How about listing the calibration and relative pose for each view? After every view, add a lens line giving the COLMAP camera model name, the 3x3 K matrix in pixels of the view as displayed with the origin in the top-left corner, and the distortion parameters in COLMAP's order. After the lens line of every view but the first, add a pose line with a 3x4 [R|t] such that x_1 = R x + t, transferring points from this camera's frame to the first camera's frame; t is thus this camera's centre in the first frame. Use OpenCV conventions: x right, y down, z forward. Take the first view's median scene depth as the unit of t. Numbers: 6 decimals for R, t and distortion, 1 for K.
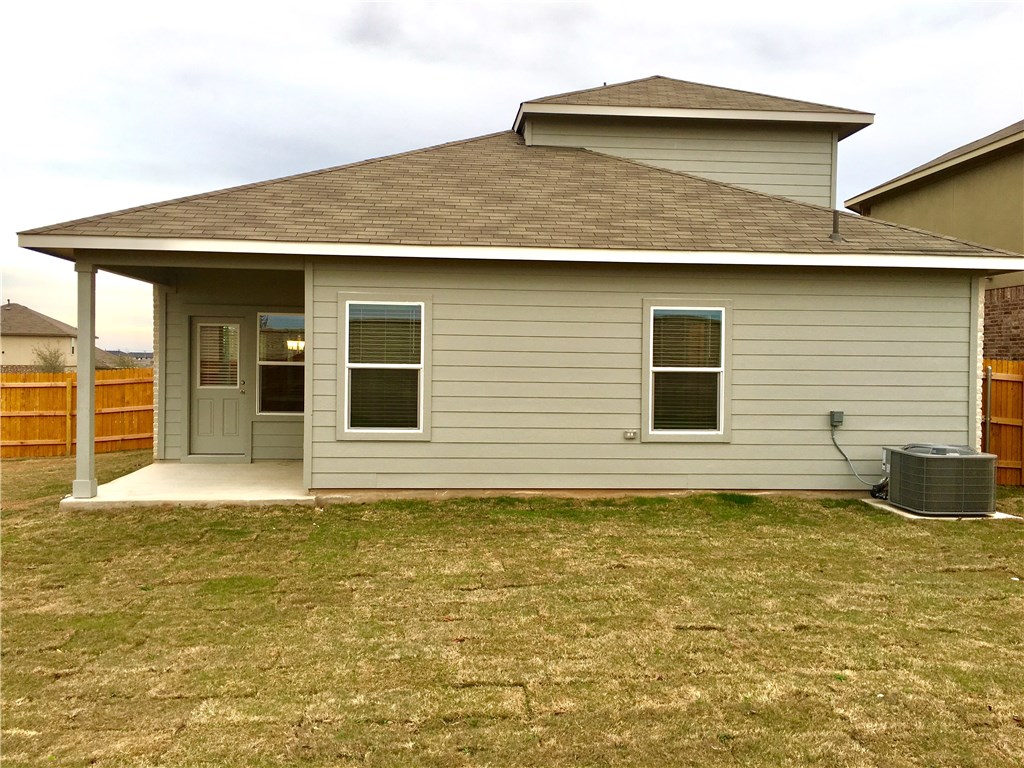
lens RADIAL K [[874.6, 0, 506.1], [0, 874.6, 382.0], [0, 0, 1]] dist [0.077281, -0.006608]
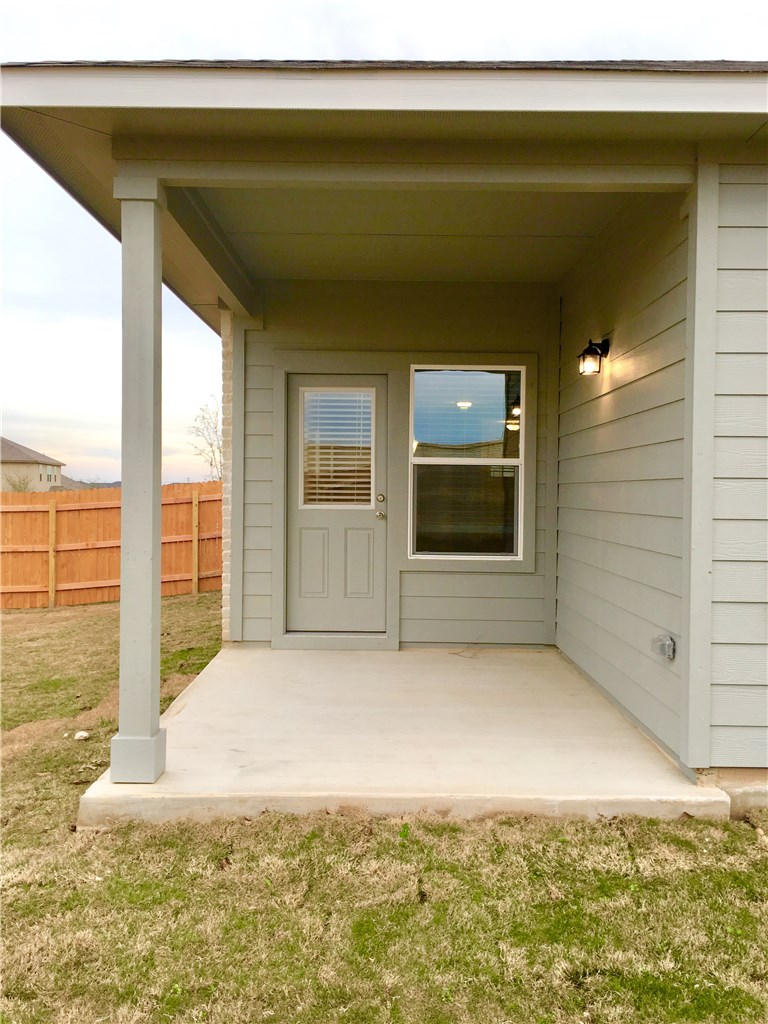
lens RADIAL K [[874.6, 0, 390.3], [0, 874.6, 512.3], [0, 0, 1]] dist [0.077281, -0.006608]
pose [[0.997337, 0.000992, -0.072921, -0.255951], [-0.001029, 0.999999, -0.000478, 0.009539], [0.072920, 0.000552, 0.997338, 0.474071]]
